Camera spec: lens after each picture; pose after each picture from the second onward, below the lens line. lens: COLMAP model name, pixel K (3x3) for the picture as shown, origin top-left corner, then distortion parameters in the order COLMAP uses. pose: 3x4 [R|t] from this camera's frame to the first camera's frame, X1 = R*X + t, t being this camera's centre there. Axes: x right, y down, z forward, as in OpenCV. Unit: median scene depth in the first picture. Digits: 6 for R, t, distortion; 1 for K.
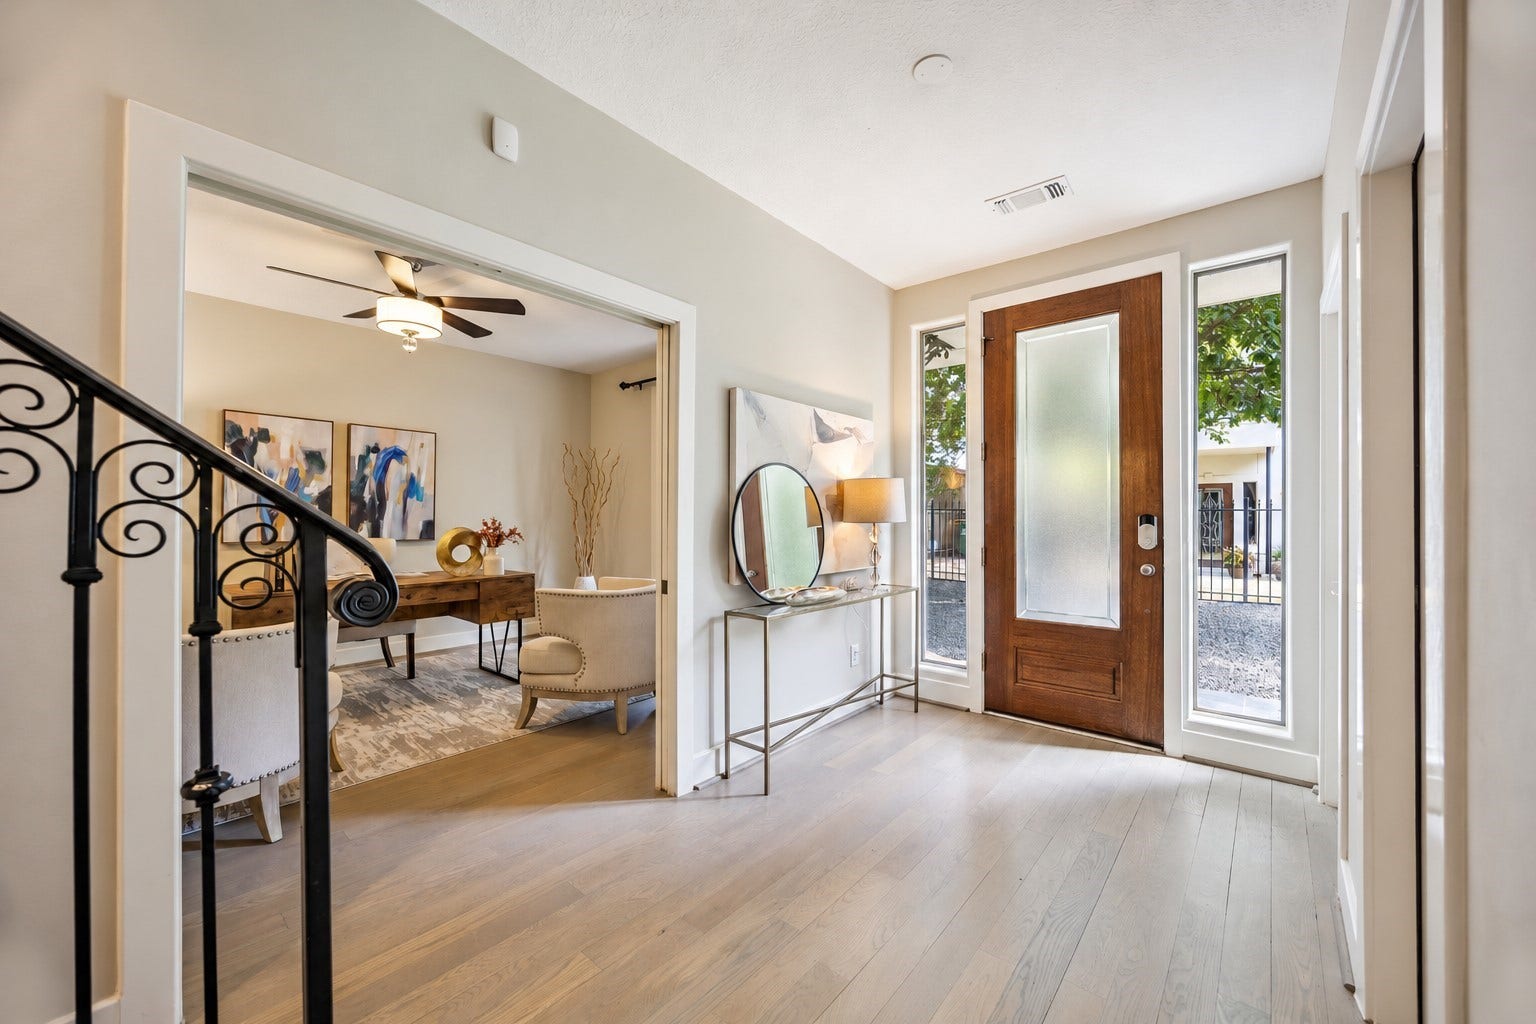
lens RADIAL K [[608.4, 0, 768.0], [0, 608.4, 512.0], [0, 0, 1]] dist [-0.008135, 0.000043]
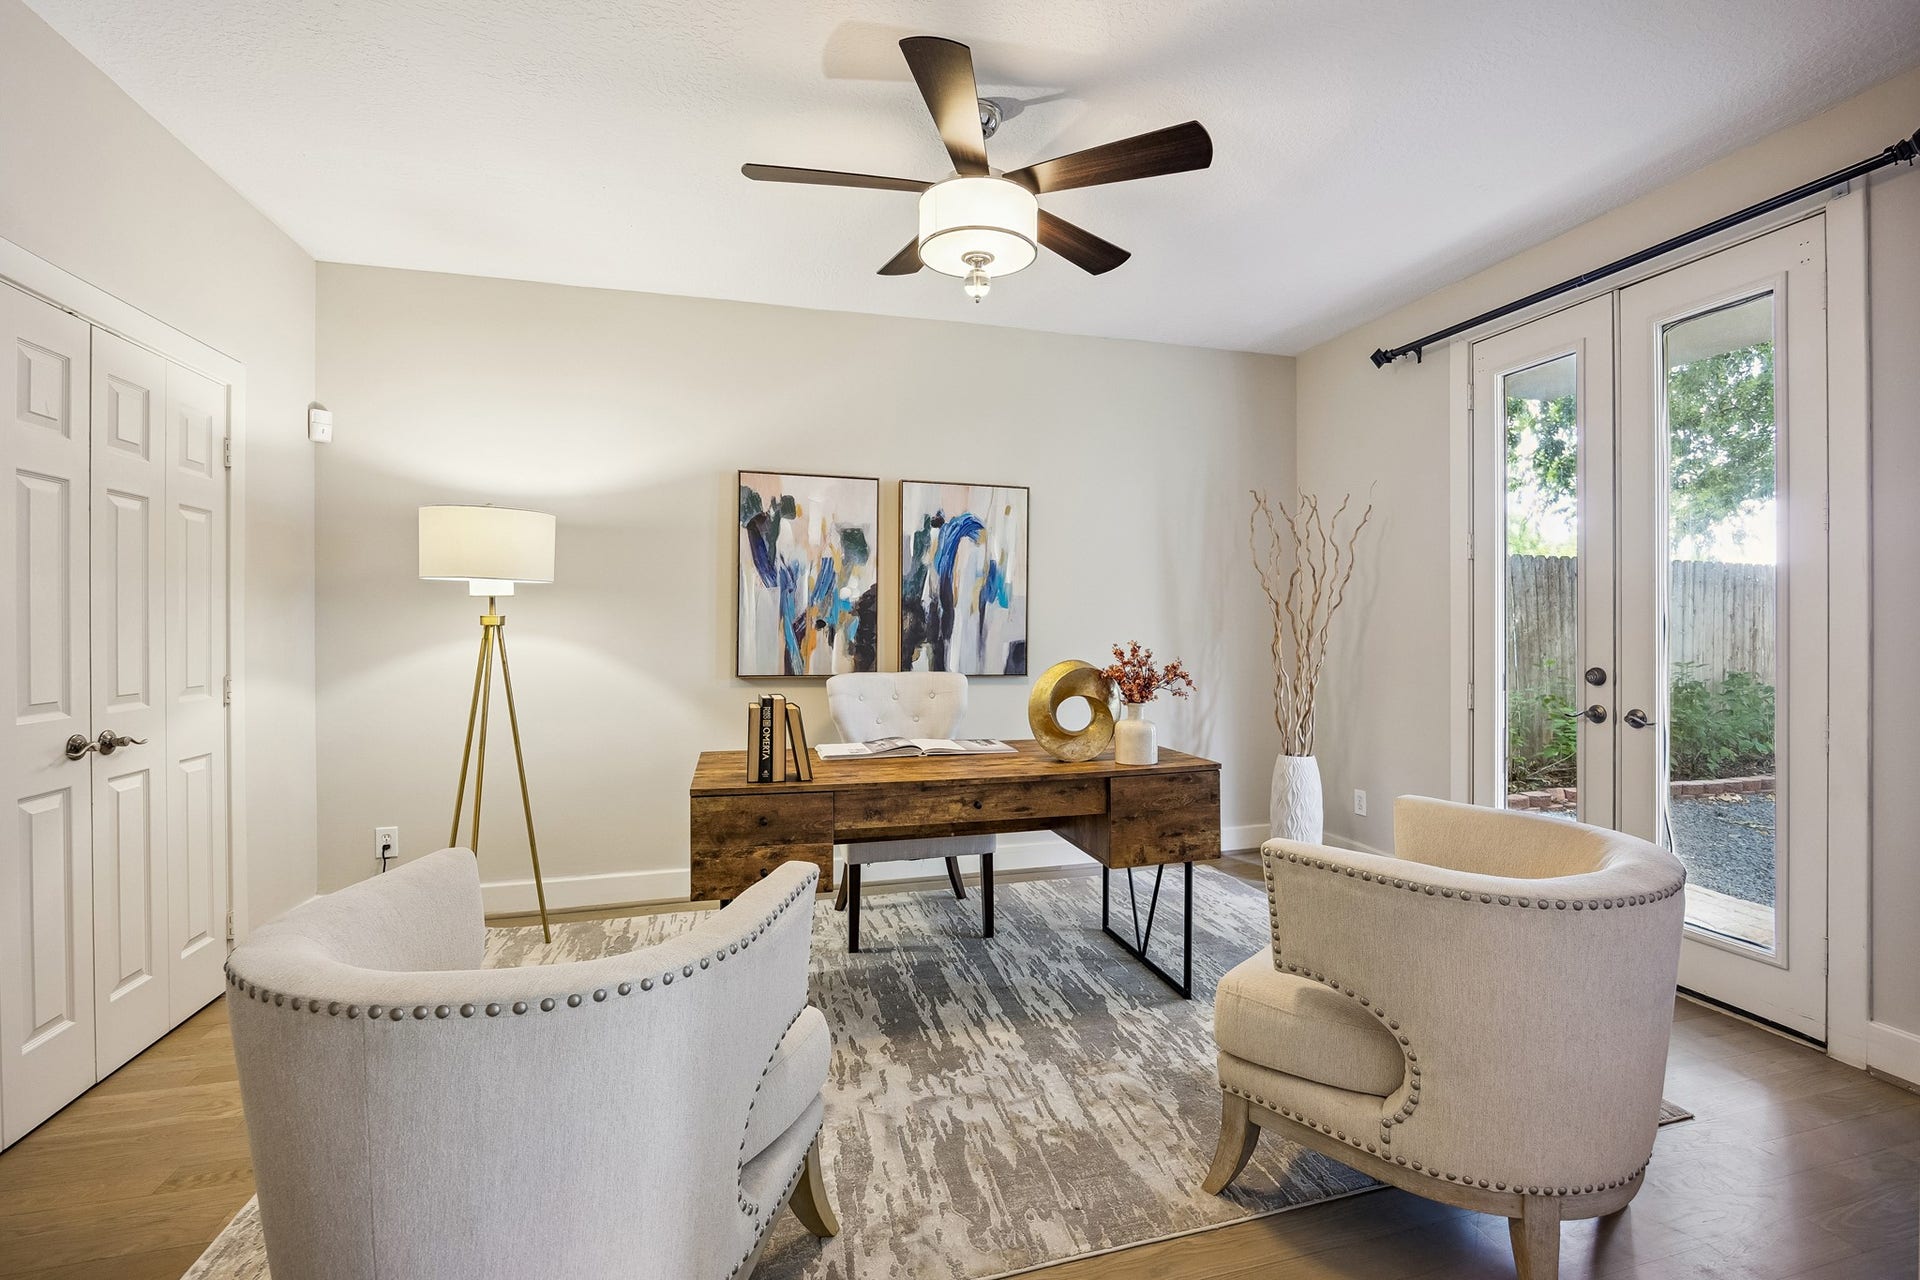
lens RADIAL K [[760.6, 0, 960.0], [0, 760.6, 640.0], [0, 0, 1]] dist [-0.008135, 0.000043]
pose [[0.827484, 0.011222, -0.561377, -0.232427], [0.005159, 0.999606, 0.027586, -0.008434], [0.561466, -0.025723, 0.827100, 0.432891]]
